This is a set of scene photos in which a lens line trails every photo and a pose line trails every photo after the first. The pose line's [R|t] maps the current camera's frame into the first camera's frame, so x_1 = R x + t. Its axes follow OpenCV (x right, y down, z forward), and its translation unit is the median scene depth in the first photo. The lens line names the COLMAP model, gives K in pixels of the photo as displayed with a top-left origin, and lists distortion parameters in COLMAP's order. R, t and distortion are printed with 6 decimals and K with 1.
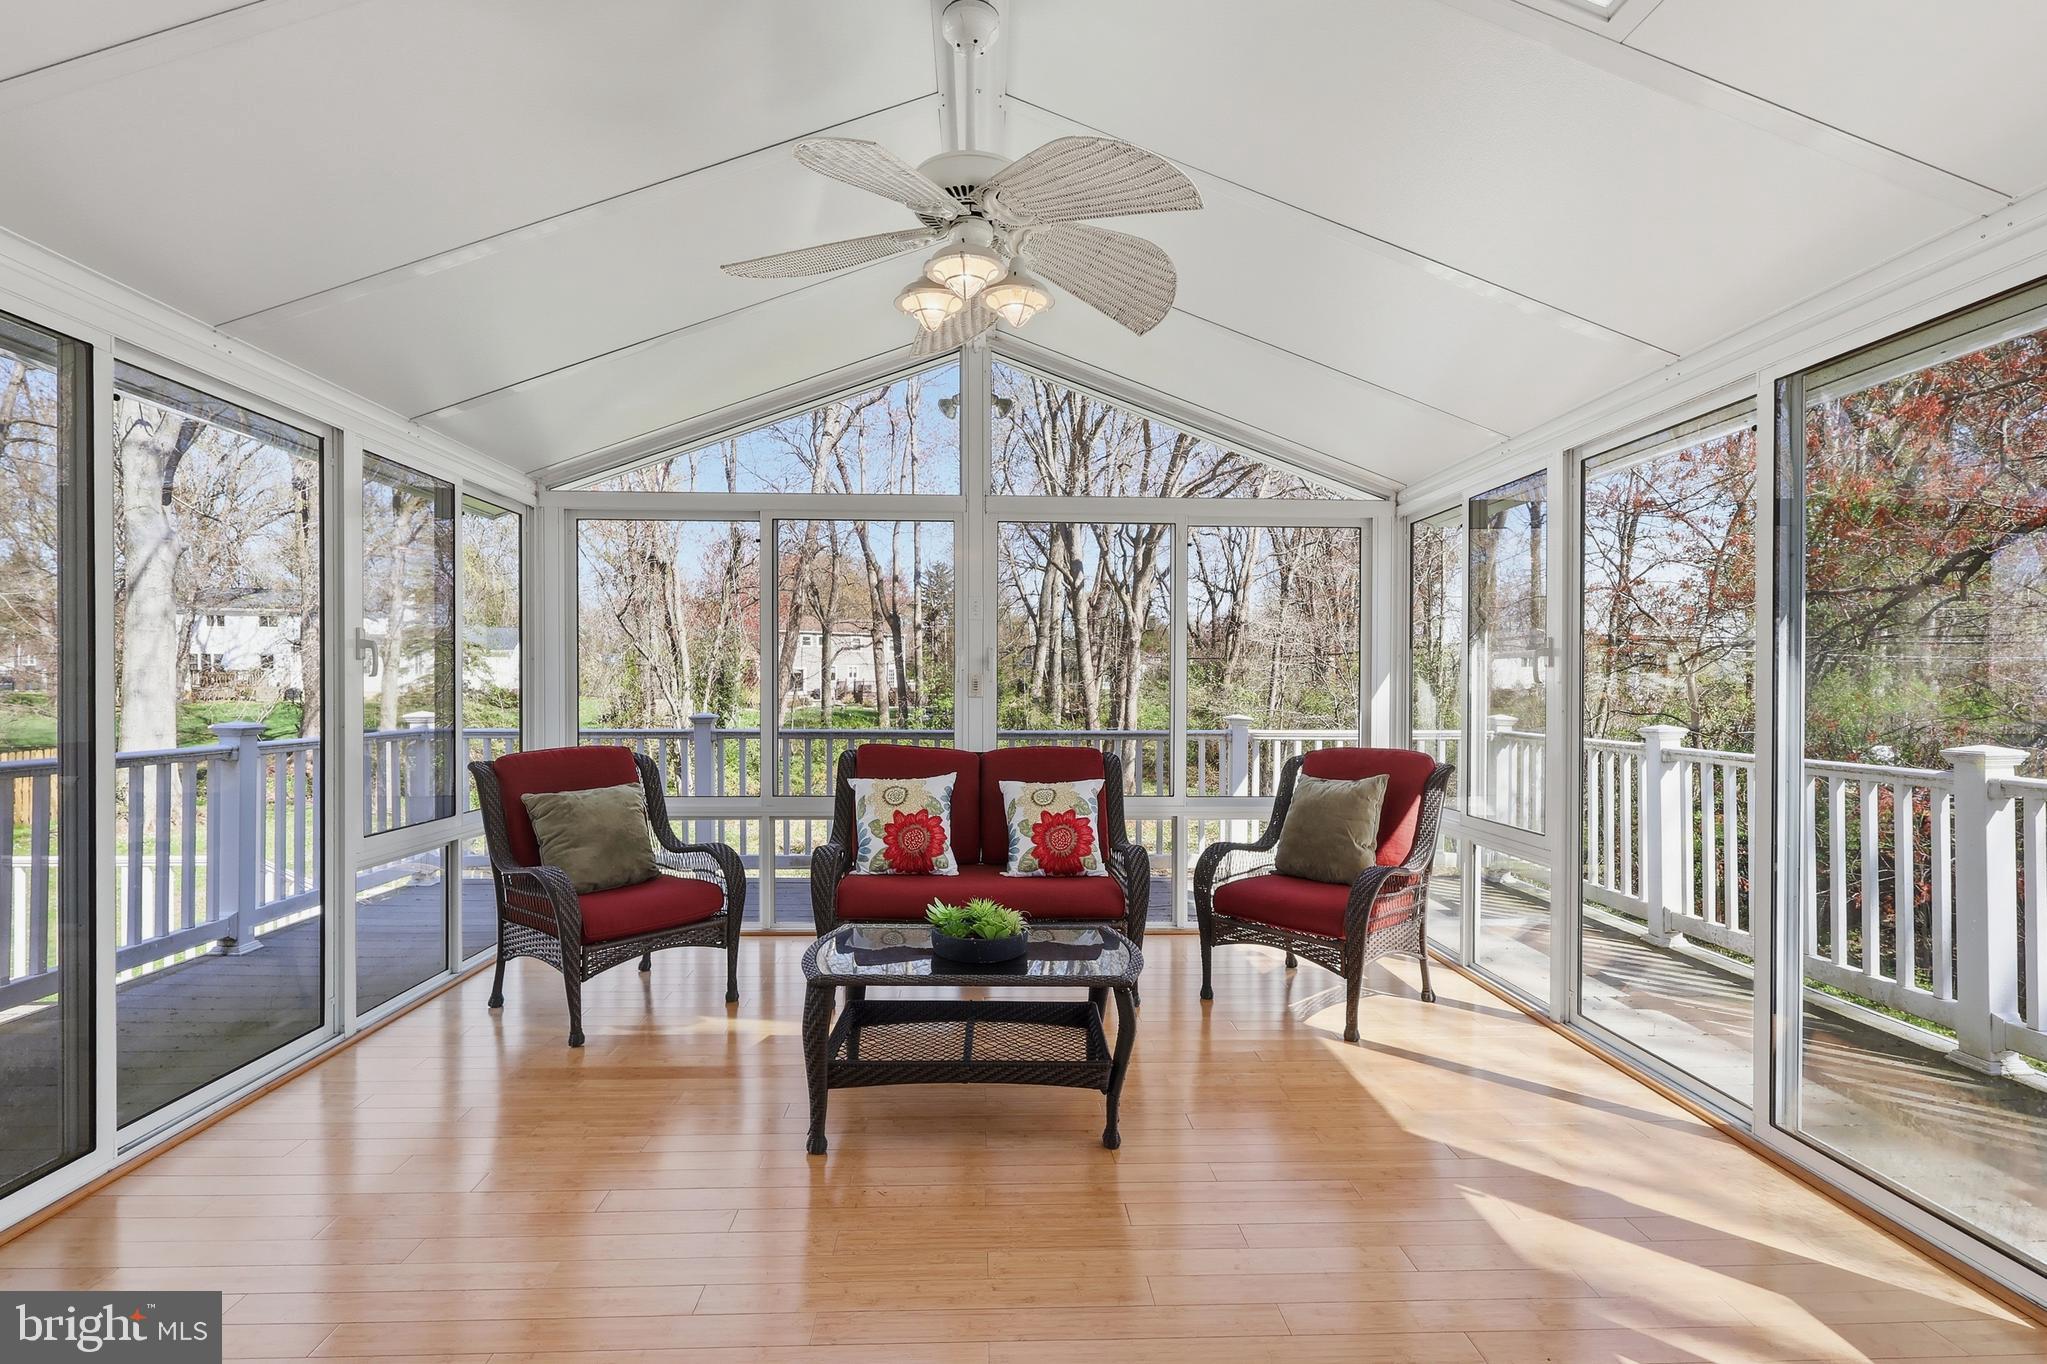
lens RADIAL K [[963.8, 0, 1012.2], [0, 963.8, 696.3], [0, 0, 1]] dist [-0.003195, 0.002139]
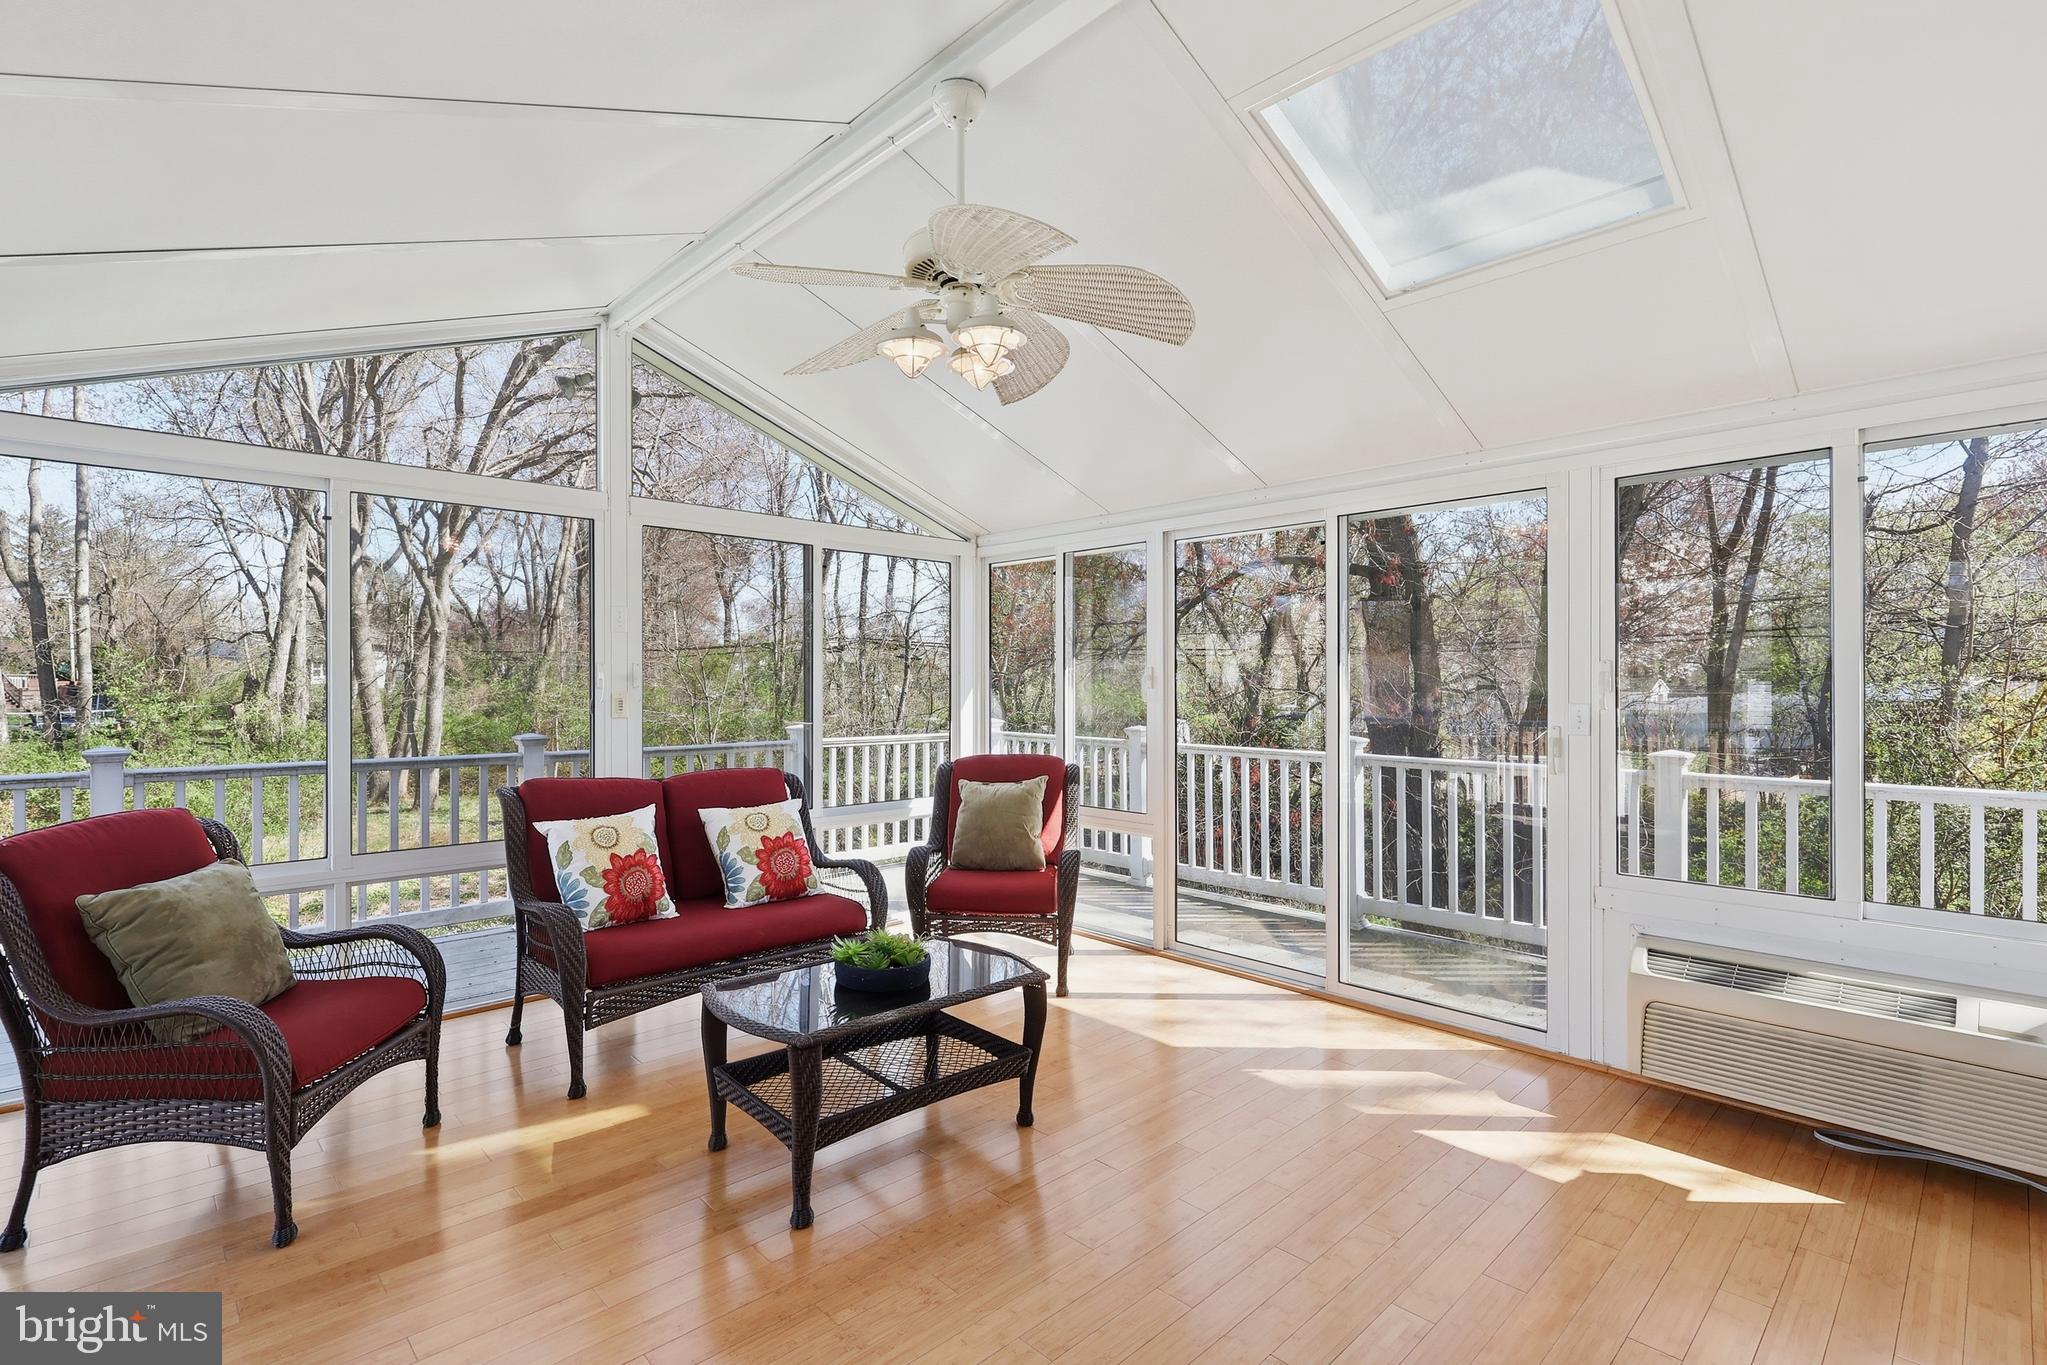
lens RADIAL K [[963.8, 0, 1010.4], [0, 963.8, 681.8], [0, 0, 1]] dist [-0.003195, 0.002139]
pose [[0.748443, -0.001005, 0.663198, -0.431278], [0.007366, 0.999950, -0.006798, -0.028826], [-0.663158, 0.009973, 0.748413, 0.104240]]
